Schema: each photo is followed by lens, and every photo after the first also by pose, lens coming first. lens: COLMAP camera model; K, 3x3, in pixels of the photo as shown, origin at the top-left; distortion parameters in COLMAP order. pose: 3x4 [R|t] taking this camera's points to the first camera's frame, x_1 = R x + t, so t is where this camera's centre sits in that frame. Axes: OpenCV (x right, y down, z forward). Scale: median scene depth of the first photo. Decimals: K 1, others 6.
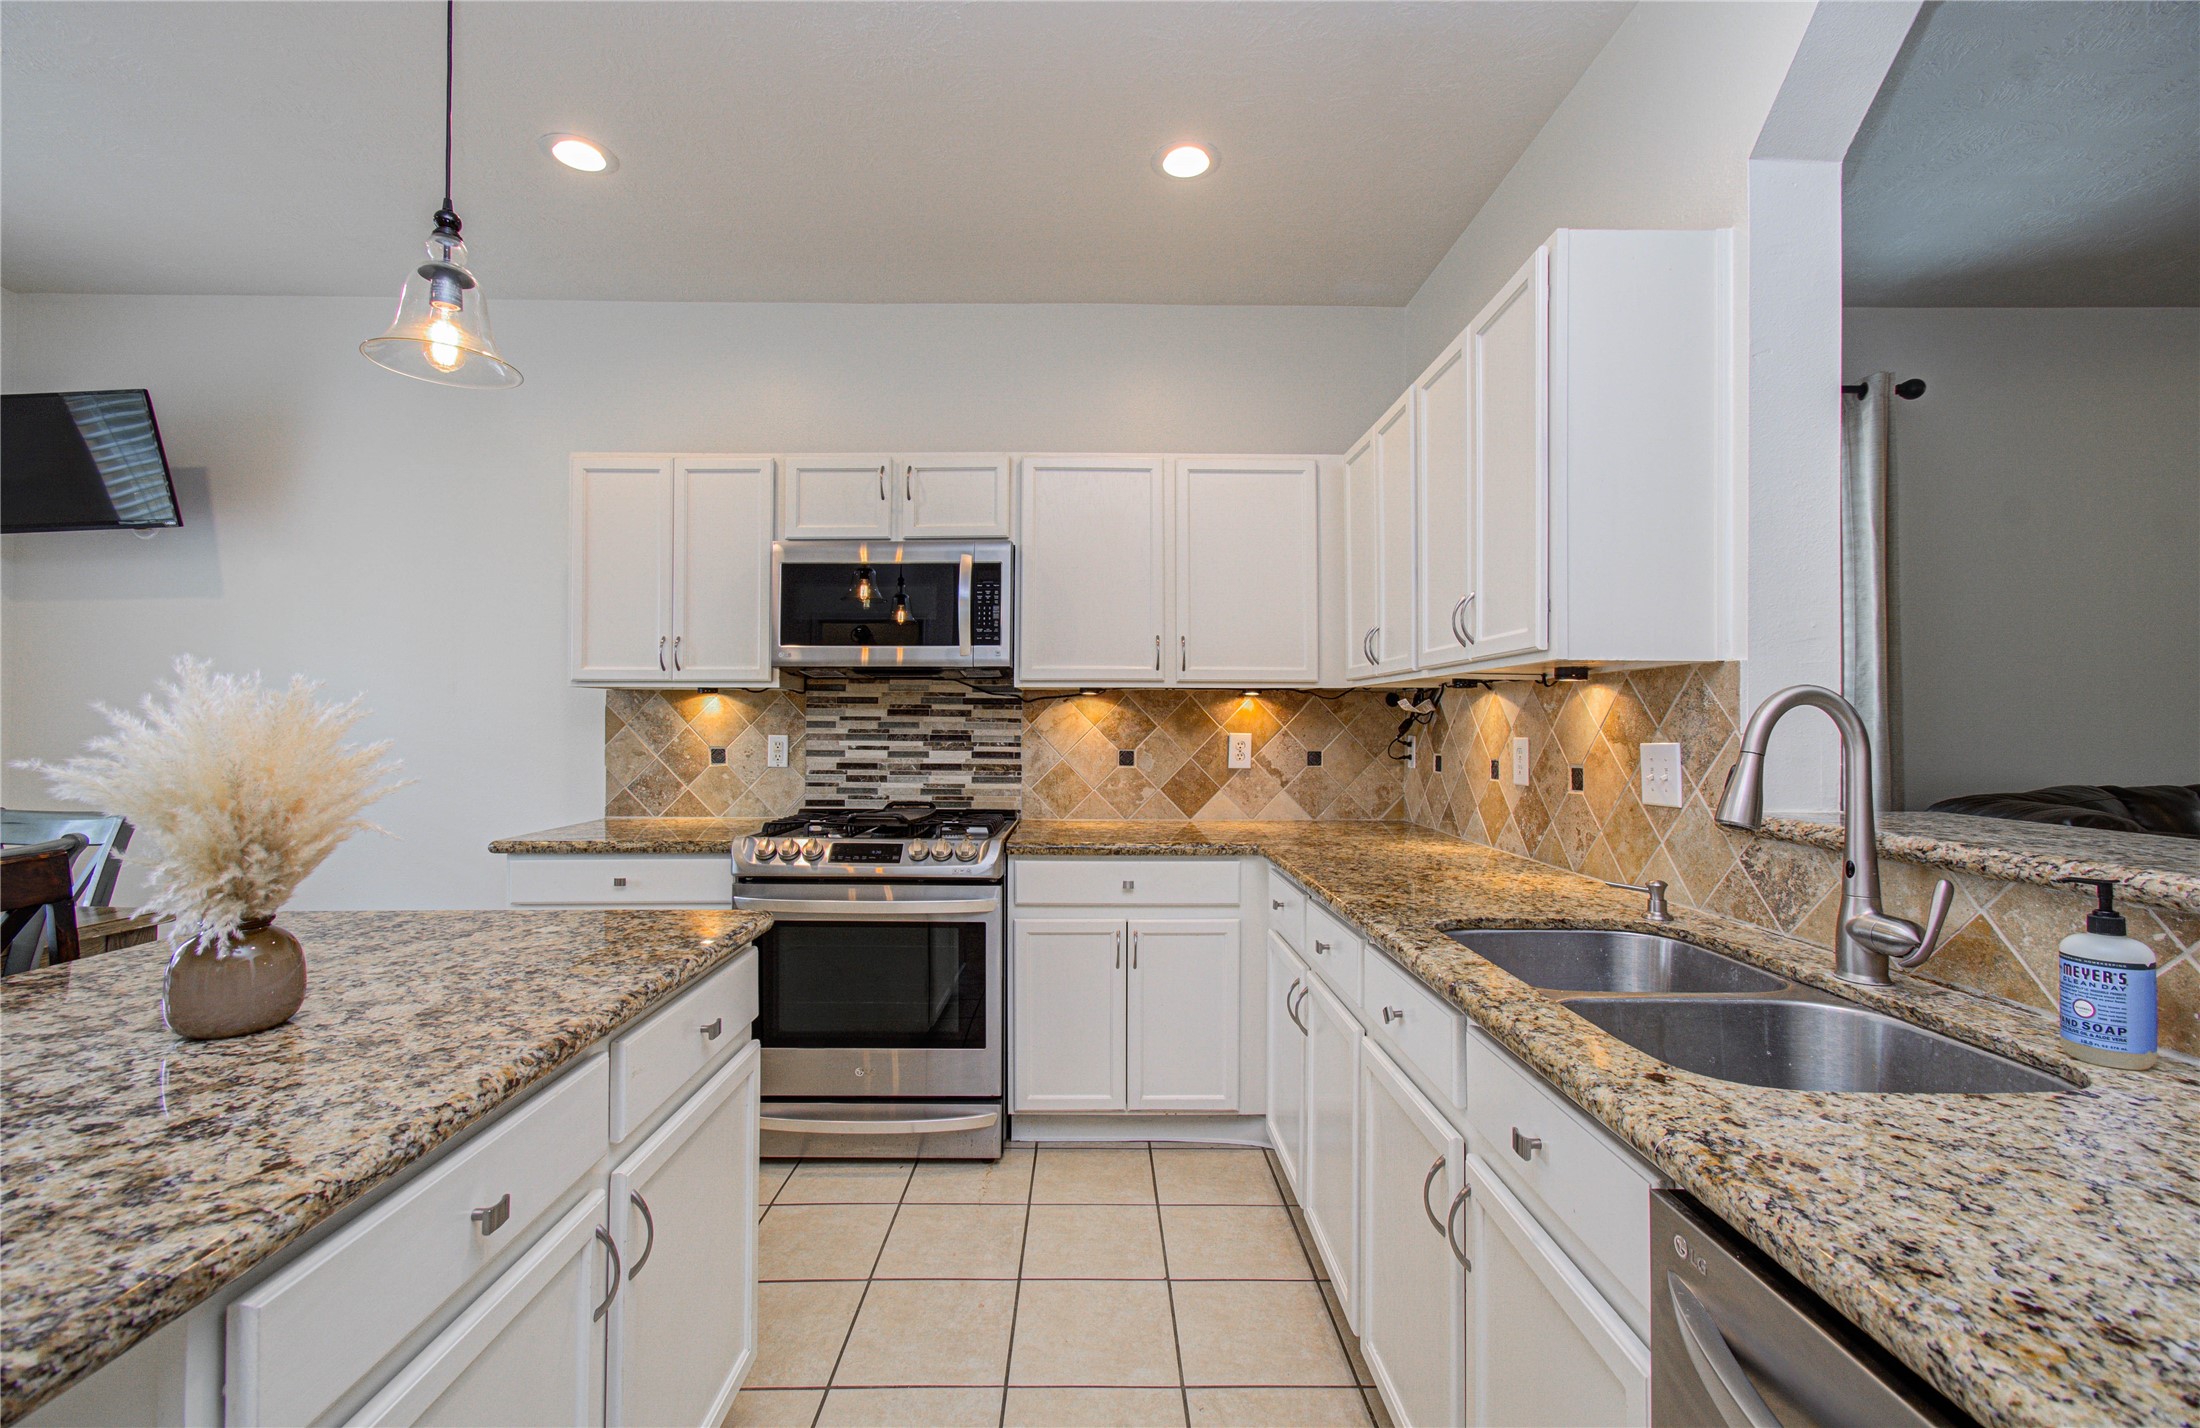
lens RADIAL K [[947.9, 0, 1101.4], [0, 947.9, 708.5], [0, 0, 1]] dist [-0.011150, 0.006838]
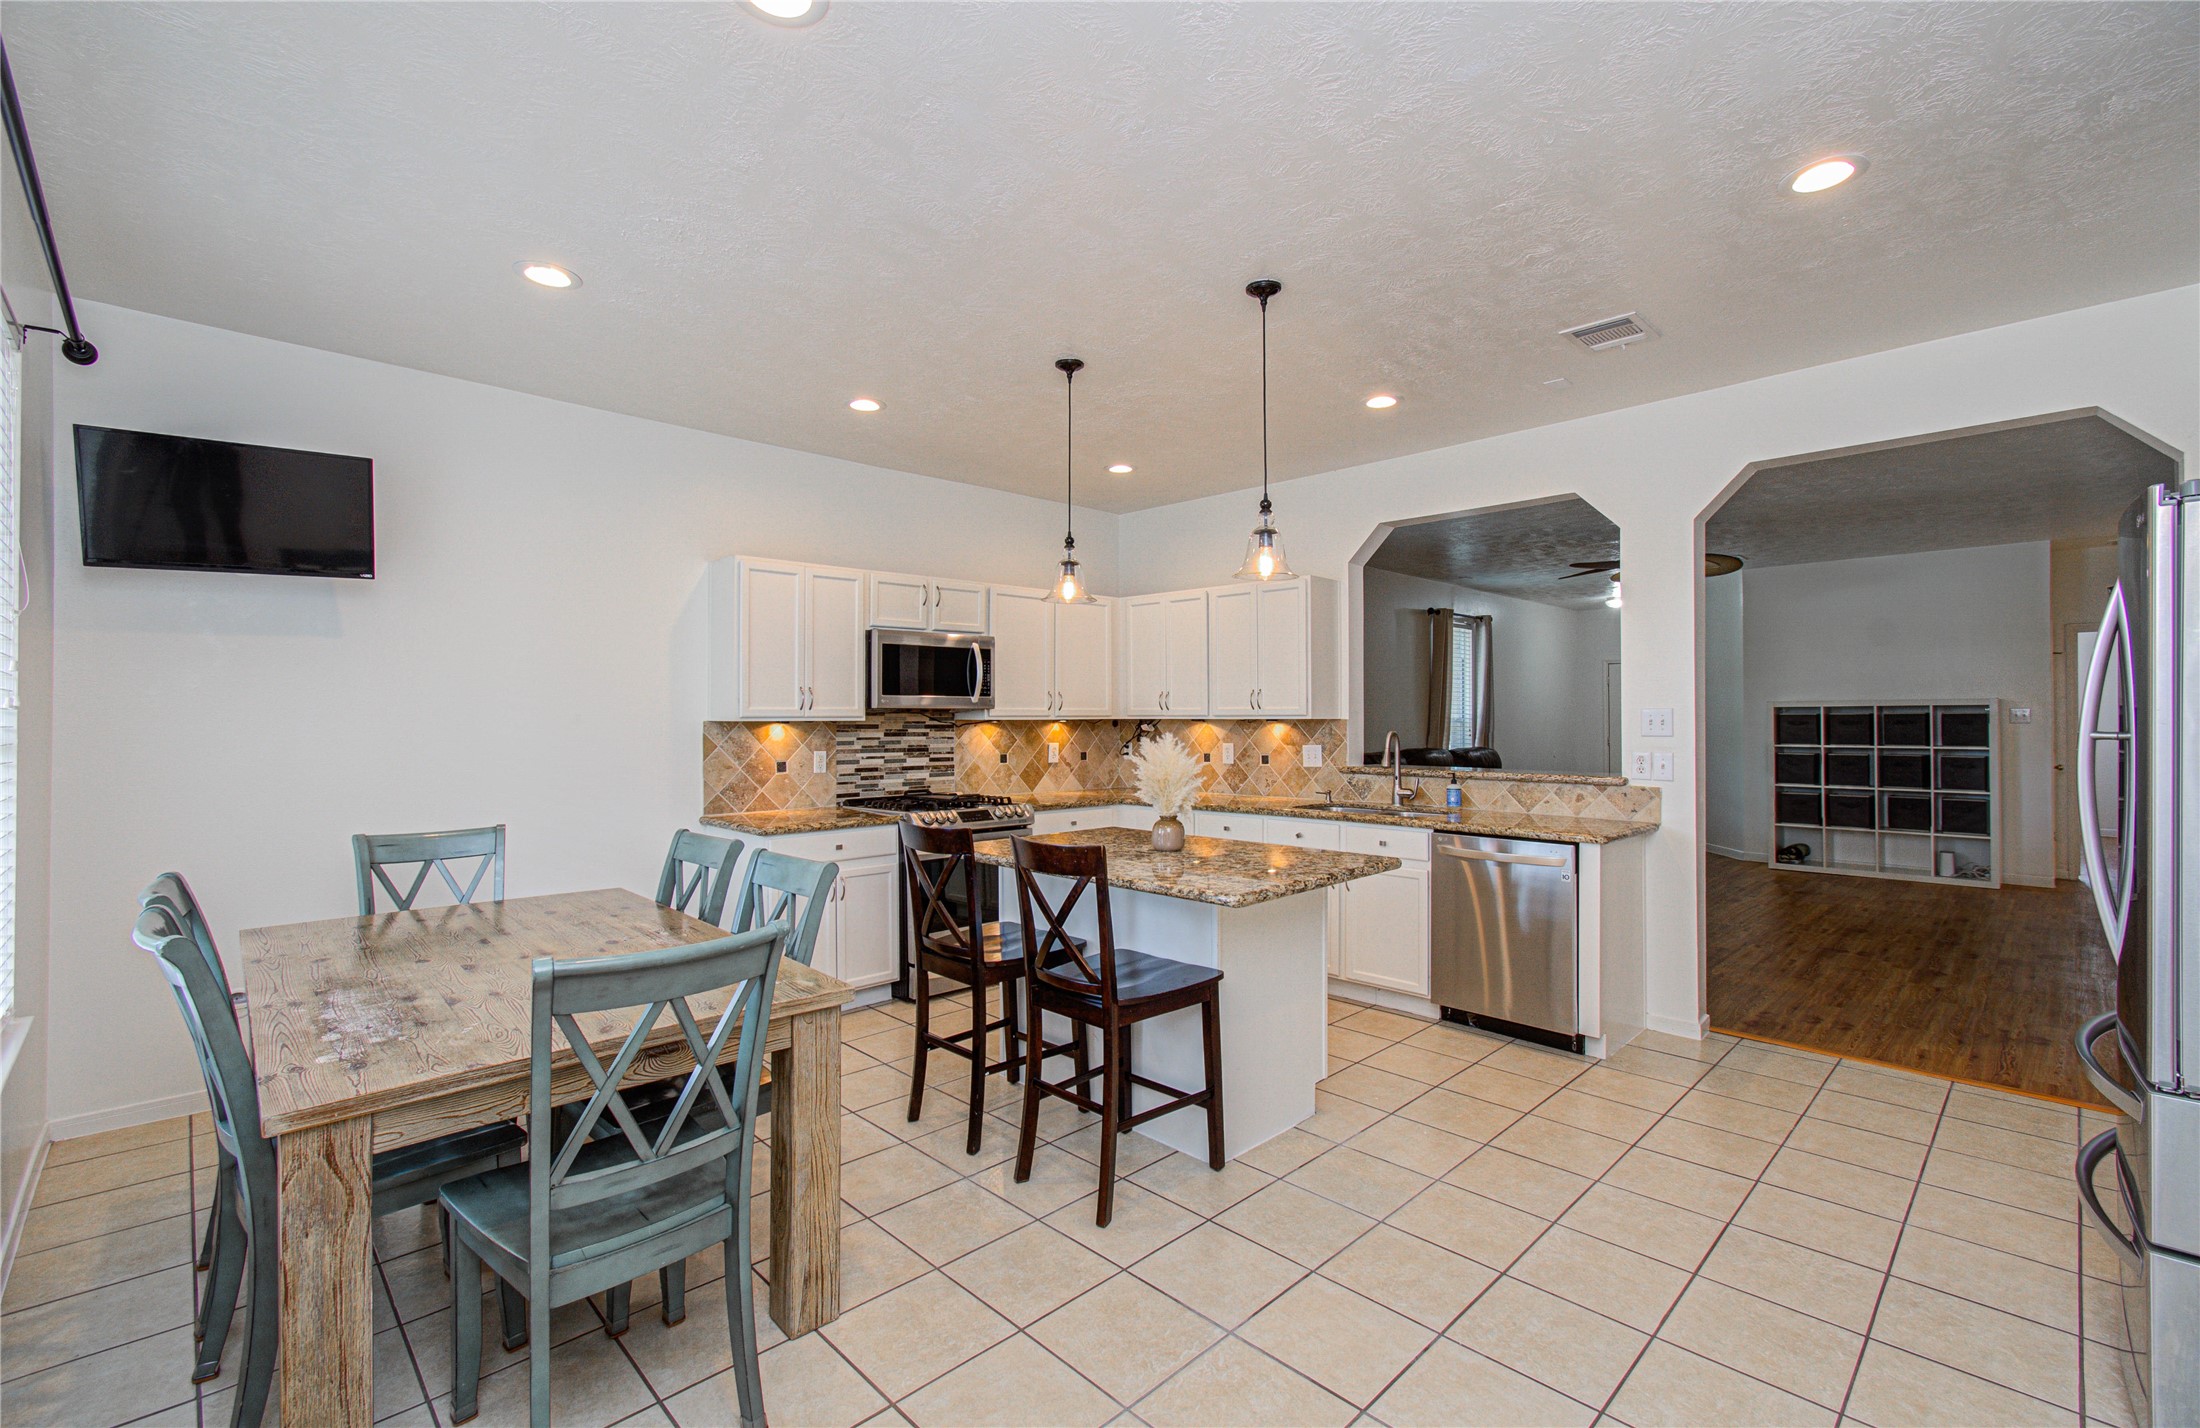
lens RADIAL K [[947.9, 0, 1086.5], [0, 947.9, 707.4], [0, 0, 1]] dist [-0.011150, 0.006838]
pose [[0.730826, 0.001809, 0.682562, -1.046910], [-0.006017, 0.999975, 0.003792, -0.048234], [-0.682538, -0.006878, 0.730818, -0.358825]]
